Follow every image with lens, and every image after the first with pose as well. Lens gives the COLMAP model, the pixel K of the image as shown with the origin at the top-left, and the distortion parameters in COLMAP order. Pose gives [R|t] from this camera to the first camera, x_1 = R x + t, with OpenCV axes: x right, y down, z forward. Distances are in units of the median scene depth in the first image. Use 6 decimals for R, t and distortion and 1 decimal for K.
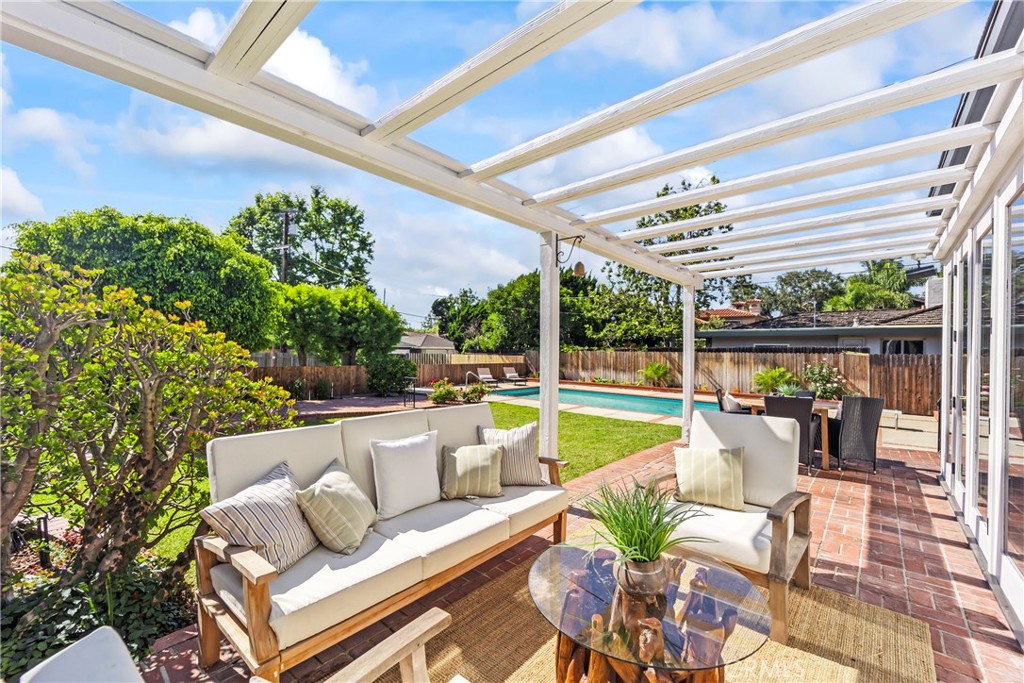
lens RADIAL K [[424.0, 0, 512.0], [0, 424.0, 341.5], [0, 0, 1]] dist [0.002440, 0.000338]
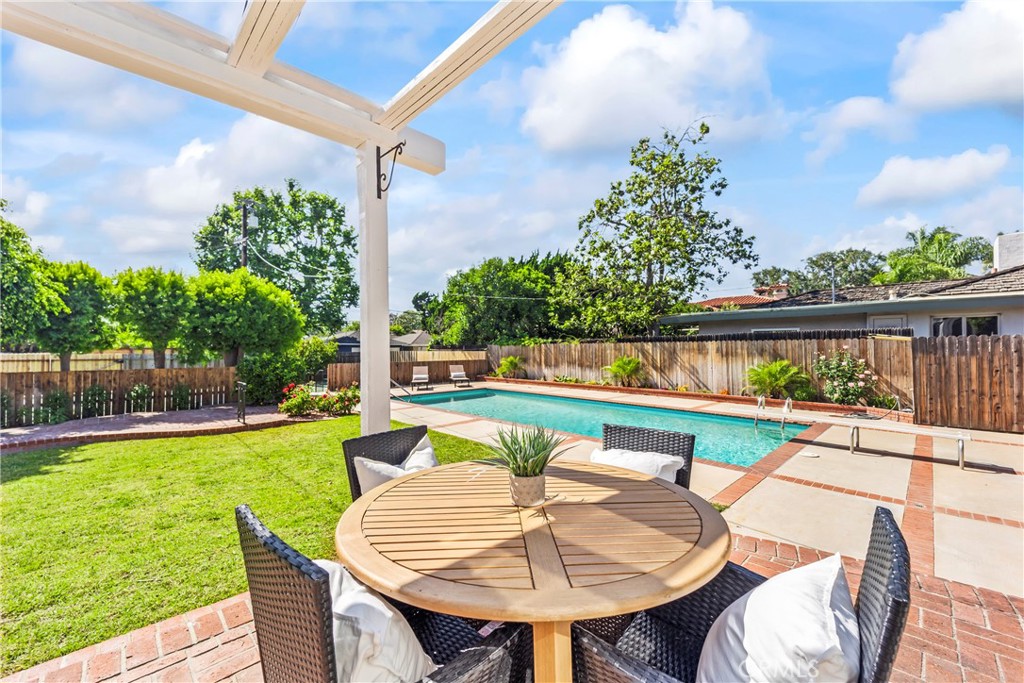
lens RADIAL K [[408.5, 0, 511.6], [0, 408.5, 338.8], [0, 0, 1]] dist [-0.002101, -0.000568]
pose [[0.995935, -0.021848, -0.087390, 0.184503], [0.021813, 0.999761, -0.001357, 0.012818], [0.087399, -0.000555, 0.996173, 0.209700]]
